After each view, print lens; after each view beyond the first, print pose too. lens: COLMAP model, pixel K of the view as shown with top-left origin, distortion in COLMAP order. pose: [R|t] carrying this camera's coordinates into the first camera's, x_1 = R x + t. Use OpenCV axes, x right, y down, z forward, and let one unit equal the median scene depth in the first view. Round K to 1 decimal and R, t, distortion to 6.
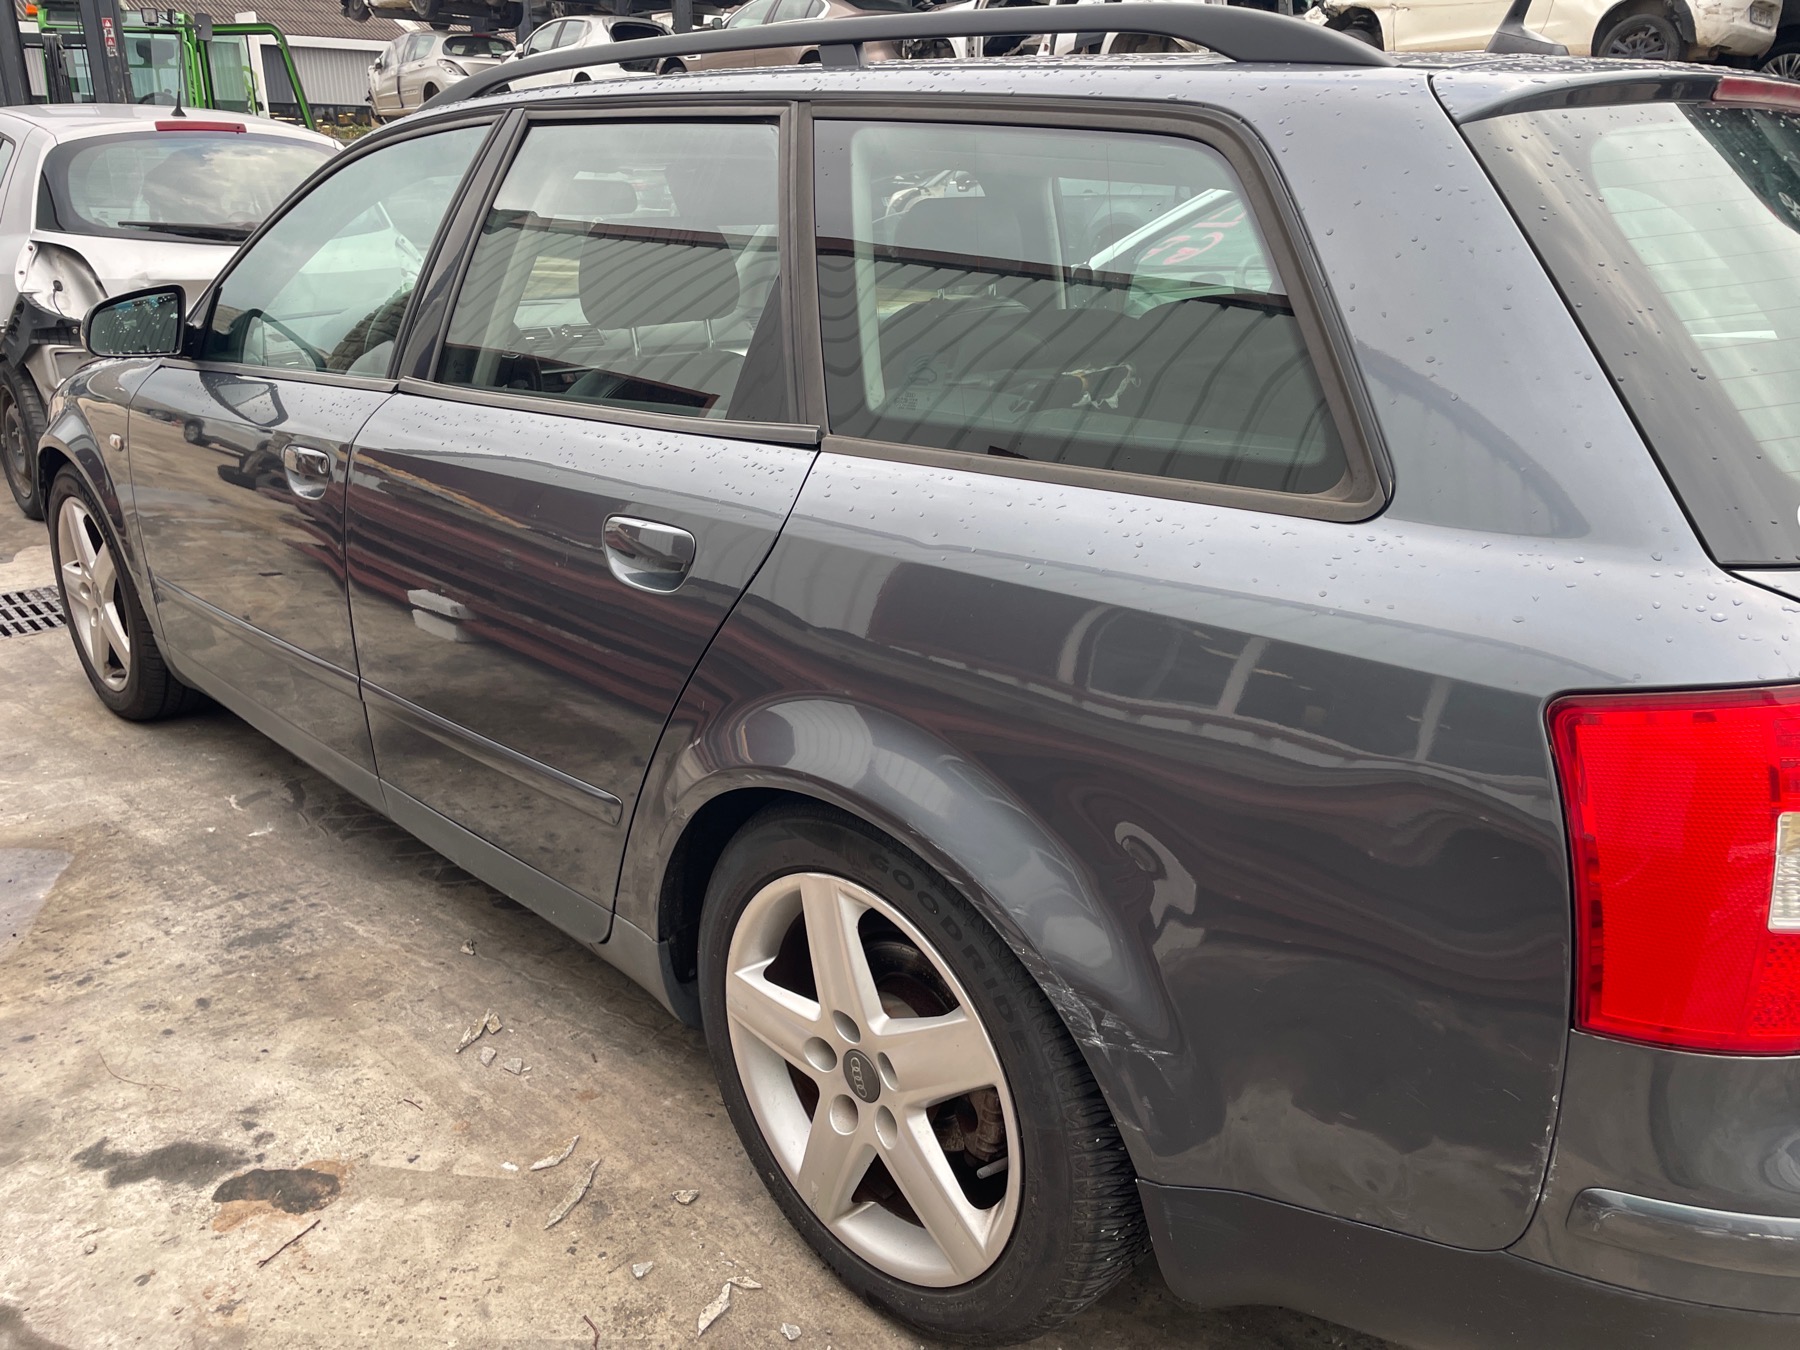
lens RADIAL K [[1378.4, 0, 886.6], [0, 1378.4, 687.3], [0, 0, 1]] dist [0.076789, -0.103580]
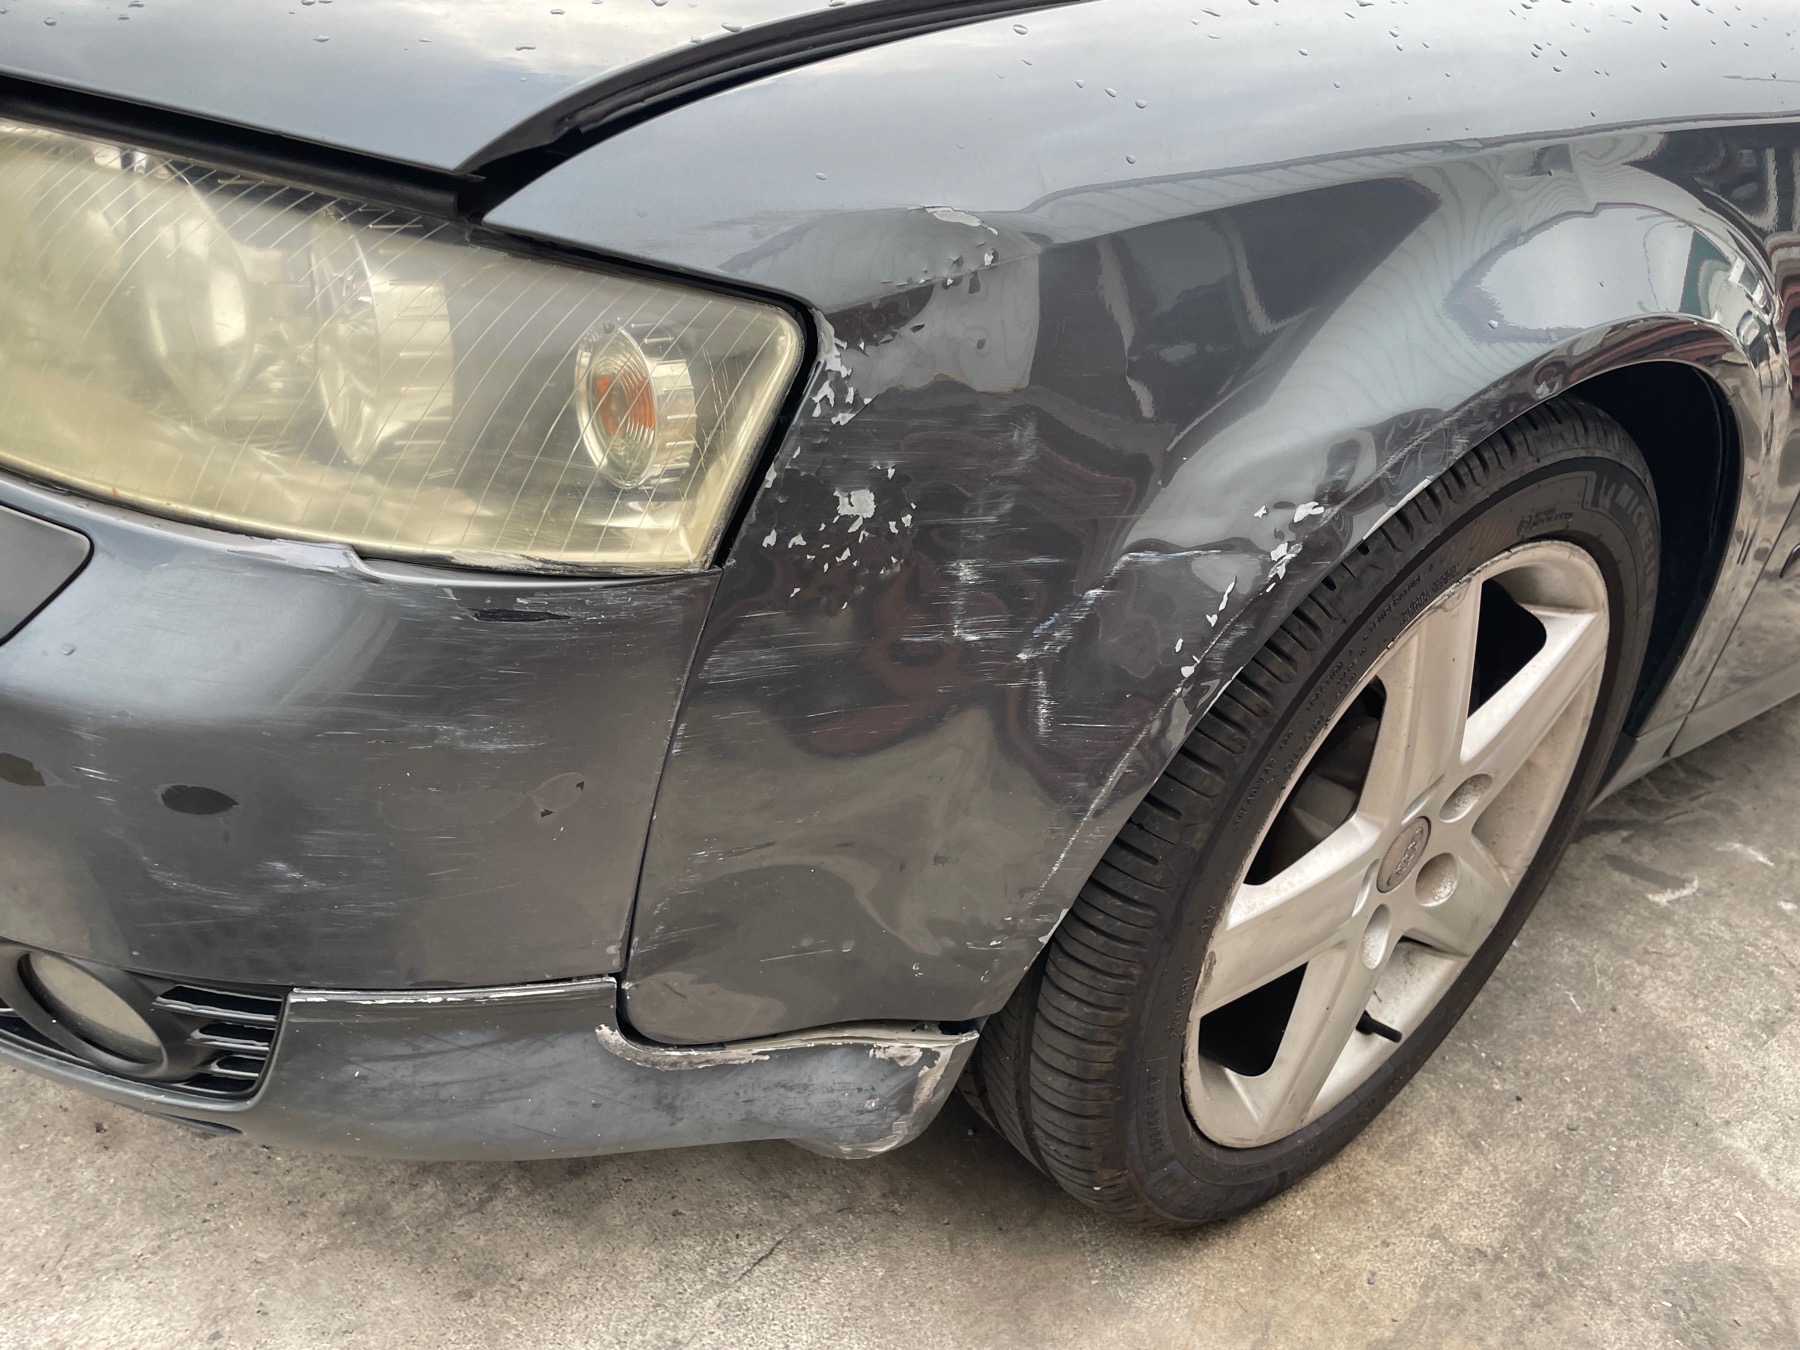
lens RADIAL K [[1366.0, 0, 889.4], [0, 1366.0, 671.6], [0, 0, 1]] dist [0.085483, -0.107423]
pose [[0.096066, -0.462031, 0.881646, -1.118970], [0.214904, 0.874479, 0.434859, -0.339161], [-0.971899, 0.147694, 0.183300, 1.444378]]
